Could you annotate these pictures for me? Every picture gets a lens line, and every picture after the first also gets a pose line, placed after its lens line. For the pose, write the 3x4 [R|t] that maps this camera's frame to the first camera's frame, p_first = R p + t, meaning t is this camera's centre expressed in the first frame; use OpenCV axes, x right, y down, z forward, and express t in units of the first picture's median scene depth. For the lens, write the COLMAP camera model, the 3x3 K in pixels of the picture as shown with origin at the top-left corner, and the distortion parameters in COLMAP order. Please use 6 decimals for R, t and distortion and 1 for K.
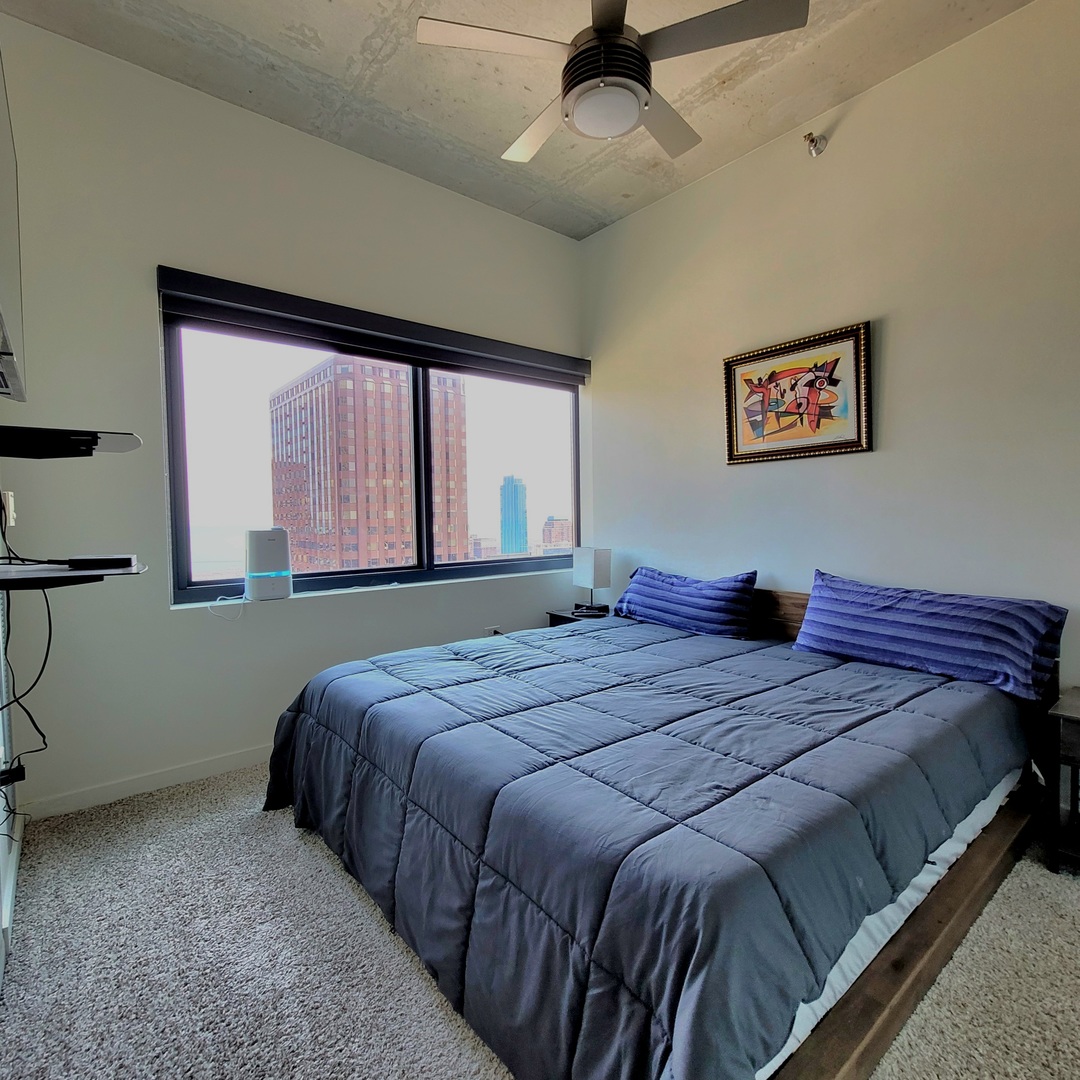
lens RADIAL K [[583.1, 0, 540.0], [0, 583.1, 540.0], [0, 0, 1]] dist [0.001637, -0.001246]
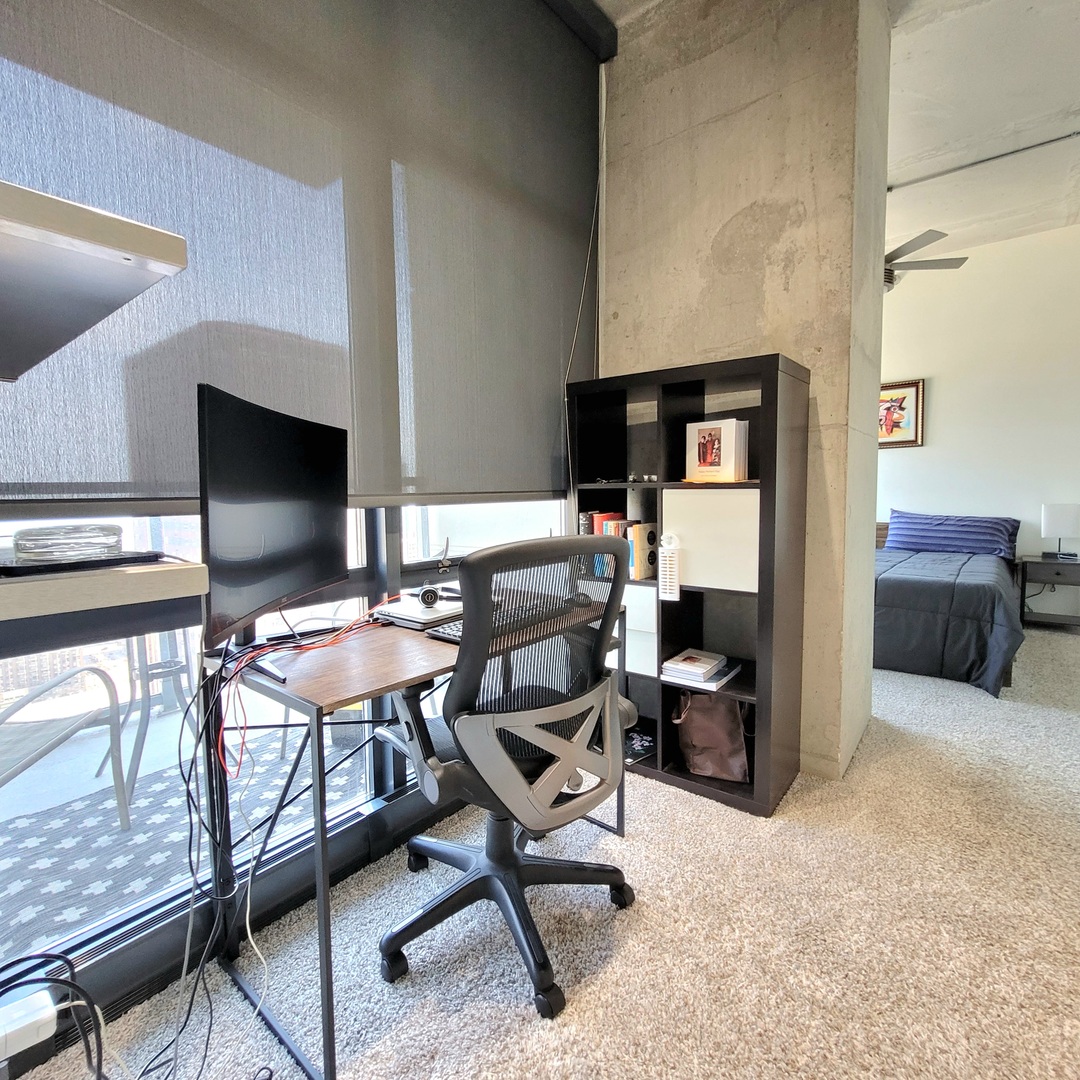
lens RADIAL K [[570.5, 0, 541.2], [0, 570.5, 537.0], [0, 0, 1]] dist [0.006174, -0.002154]
pose [[0.980293, -0.015472, 0.196945, -1.054270], [0.008480, 0.999305, 0.036299, 0.069674], [-0.197369, -0.033914, 0.979742, -0.621800]]
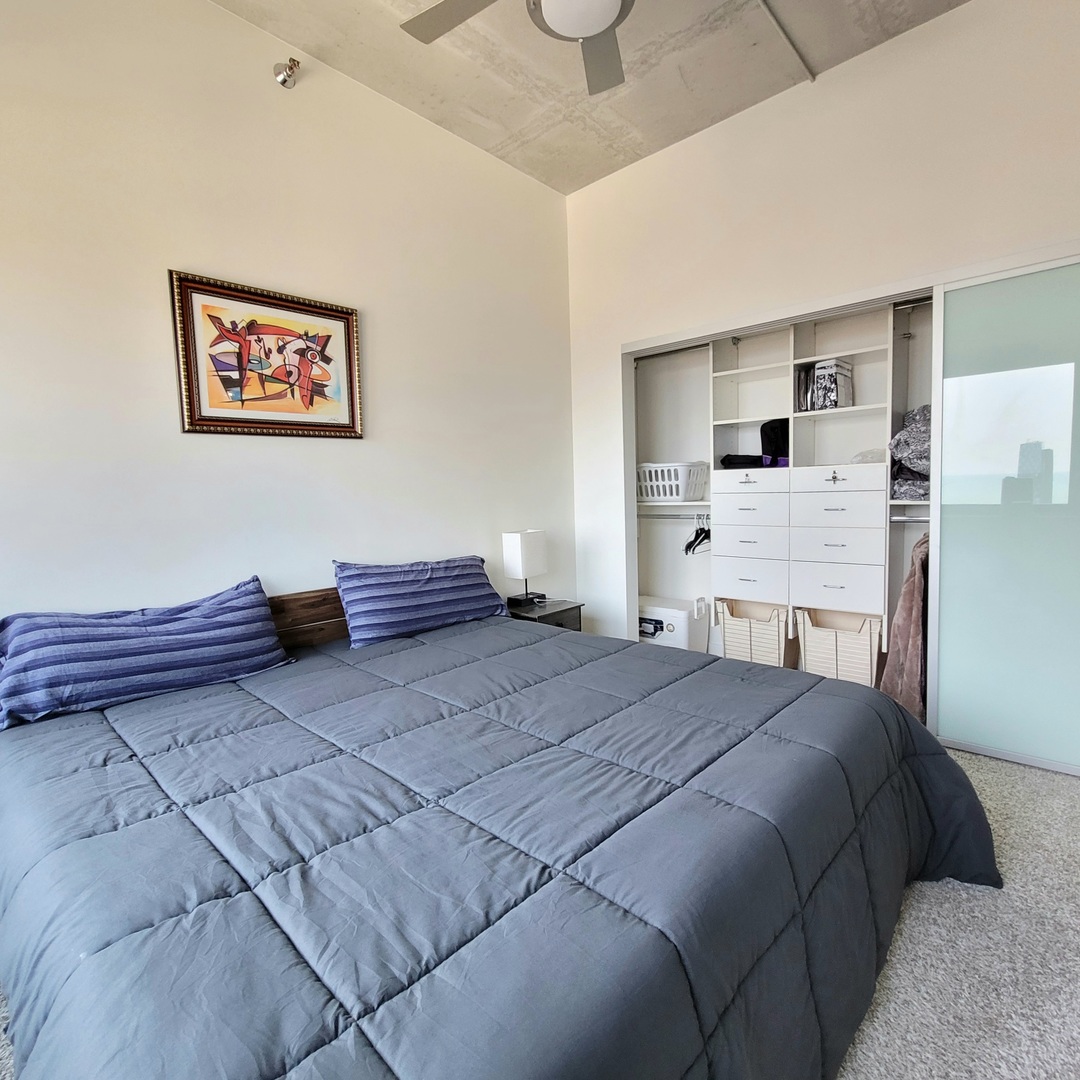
lens RADIAL K [[575.1, 0, 544.7], [0, 575.1, 540.0], [0, 0, 1]] dist [0.001586, -0.002145]
pose [[-0.144048, -0.065379, 0.987409, -0.496309], [0.076329, 0.994108, 0.076958, -0.027662], [-0.986623, 0.086453, -0.138209, 0.837977]]
